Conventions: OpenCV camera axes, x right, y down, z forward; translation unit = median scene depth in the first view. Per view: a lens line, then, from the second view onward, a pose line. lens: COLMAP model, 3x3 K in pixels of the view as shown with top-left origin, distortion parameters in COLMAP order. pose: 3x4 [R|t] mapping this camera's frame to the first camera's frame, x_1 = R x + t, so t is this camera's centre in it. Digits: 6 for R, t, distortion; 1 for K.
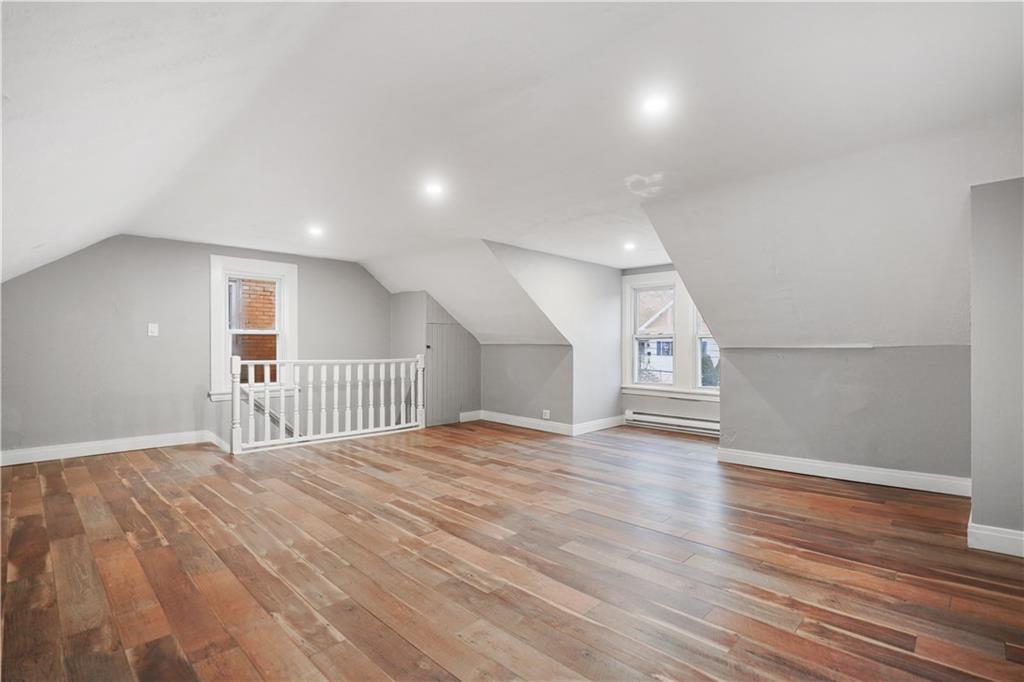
lens RADIAL K [[472.5, 0, 514.1], [0, 472.5, 343.9], [0, 0, 1]] dist [-0.011766, 0.004535]
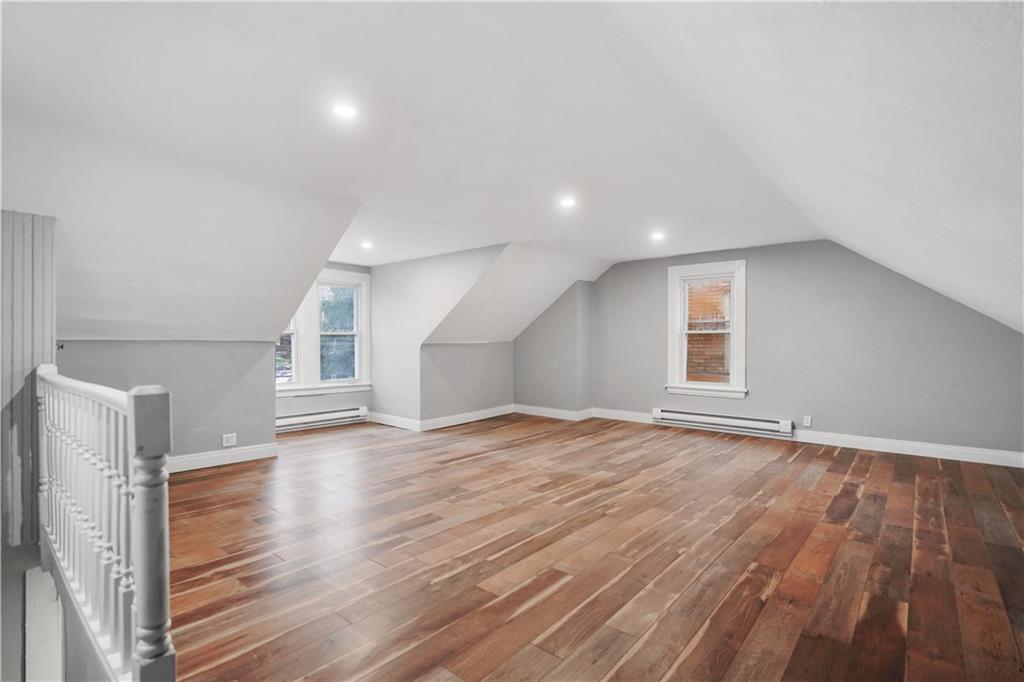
lens RADIAL K [[472.5, 0, 513.8], [0, 472.5, 340.6], [0, 0, 1]] dist [-0.011766, 0.004535]
pose [[-0.041561, -0.001563, 0.999135, -1.344522], [-0.006566, 0.999978, 0.001291, -0.005912], [-0.999114, -0.006507, -0.041571, 1.239282]]
